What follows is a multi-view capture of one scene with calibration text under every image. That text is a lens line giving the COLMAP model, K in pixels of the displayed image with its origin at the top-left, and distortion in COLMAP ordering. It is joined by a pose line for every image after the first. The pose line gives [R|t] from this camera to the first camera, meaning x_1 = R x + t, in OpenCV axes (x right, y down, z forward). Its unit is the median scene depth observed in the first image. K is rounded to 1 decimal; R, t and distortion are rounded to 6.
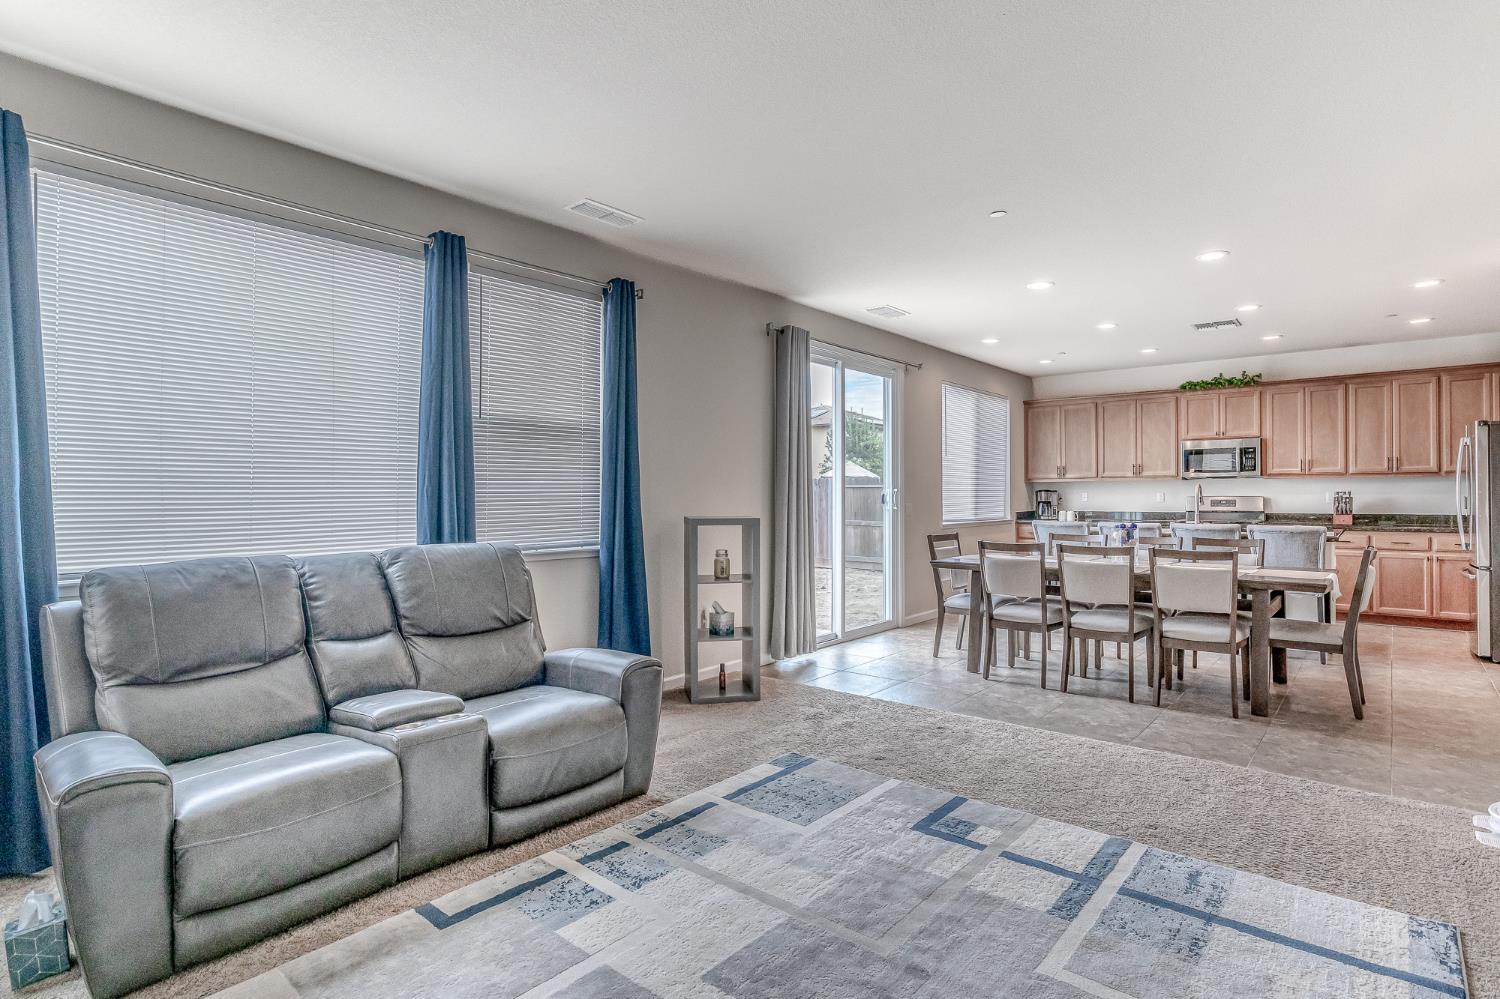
lens RADIAL K [[757.4, 0, 753.6], [0, 757.4, 495.5], [0, 0, 1]] dist [-0.016242, 0.004315]
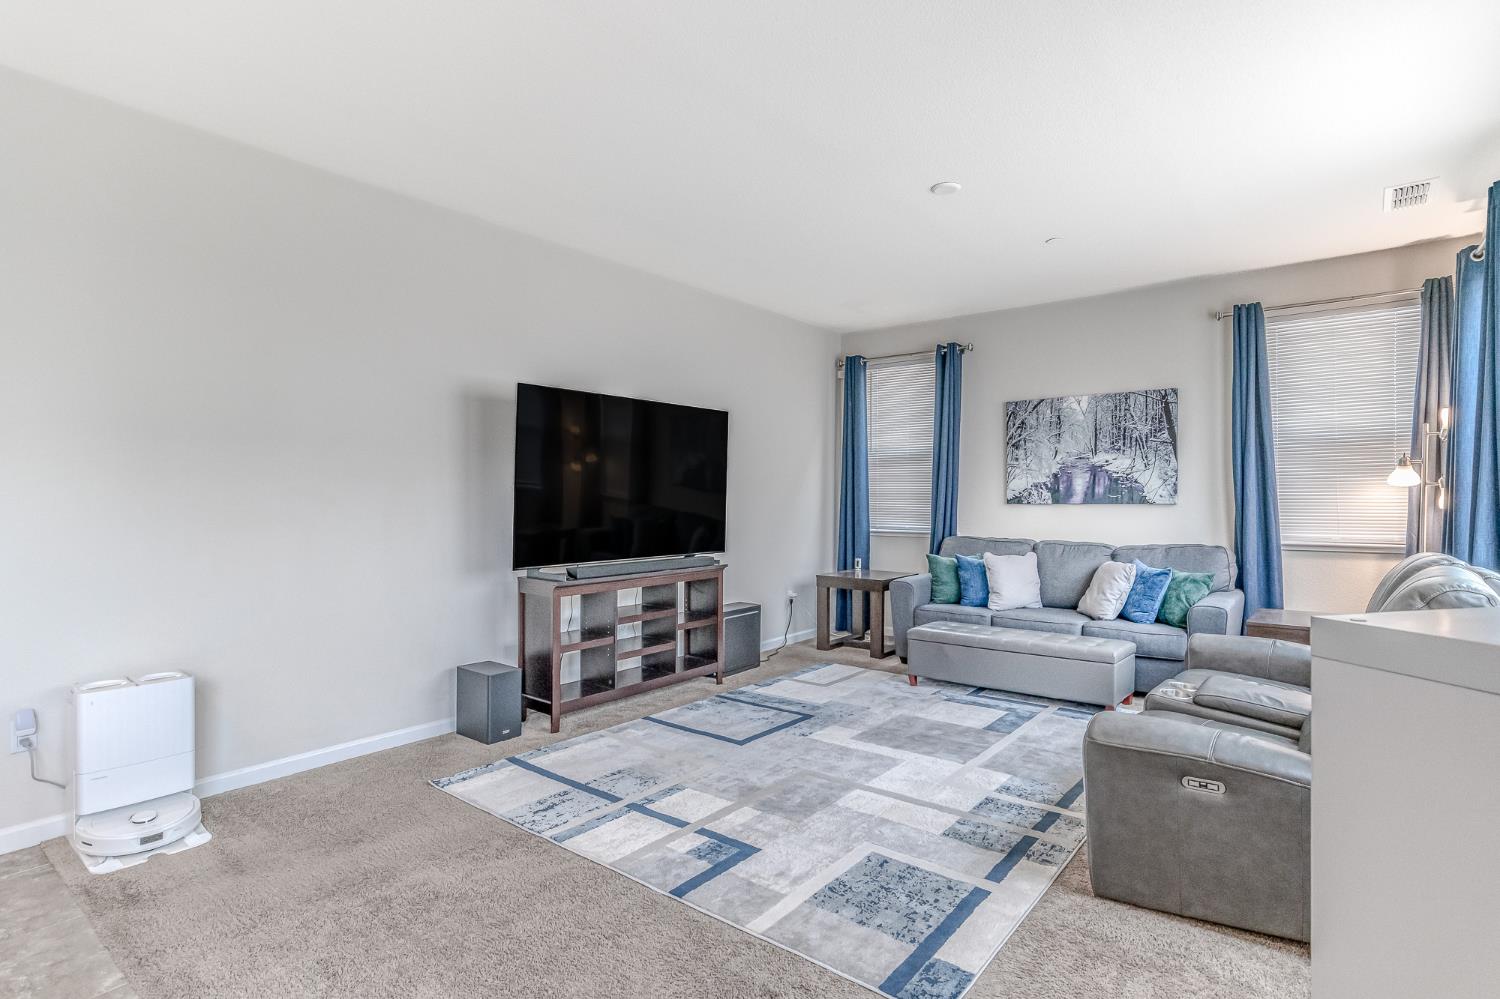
lens RADIAL K [[757.4, 0, 746.4], [0, 757.4, 503.3], [0, 0, 1]] dist [-0.016242, 0.004315]
pose [[-0.999712, 0.004984, -0.023493, 0.083977], [0.004757, 0.999942, 0.009711, -0.001643], [0.023540, 0.009596, -0.999677, 0.663440]]
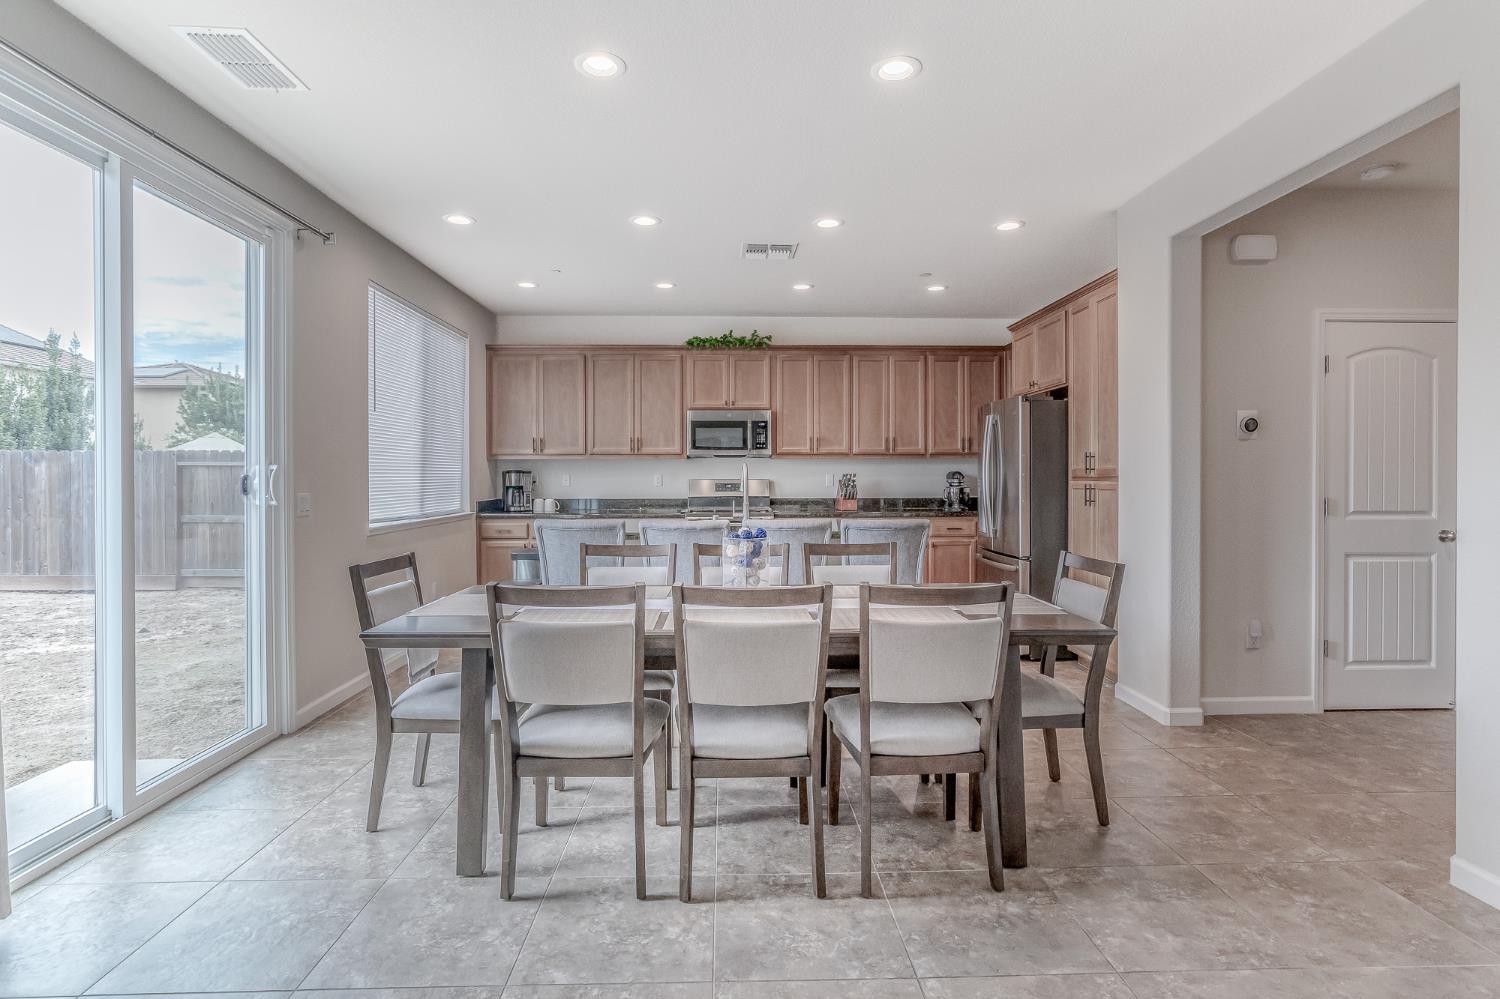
lens RADIAL K [[757.4, 0, 751.6], [0, 757.4, 485.0], [0, 0, 1]] dist [-0.016242, 0.004315]
pose [[0.739583, -0.005482, 0.673043, 0.081913], [-0.000862, 0.999958, 0.009091, -0.000036], [-0.673064, -0.007304, 0.739548, 0.395782]]
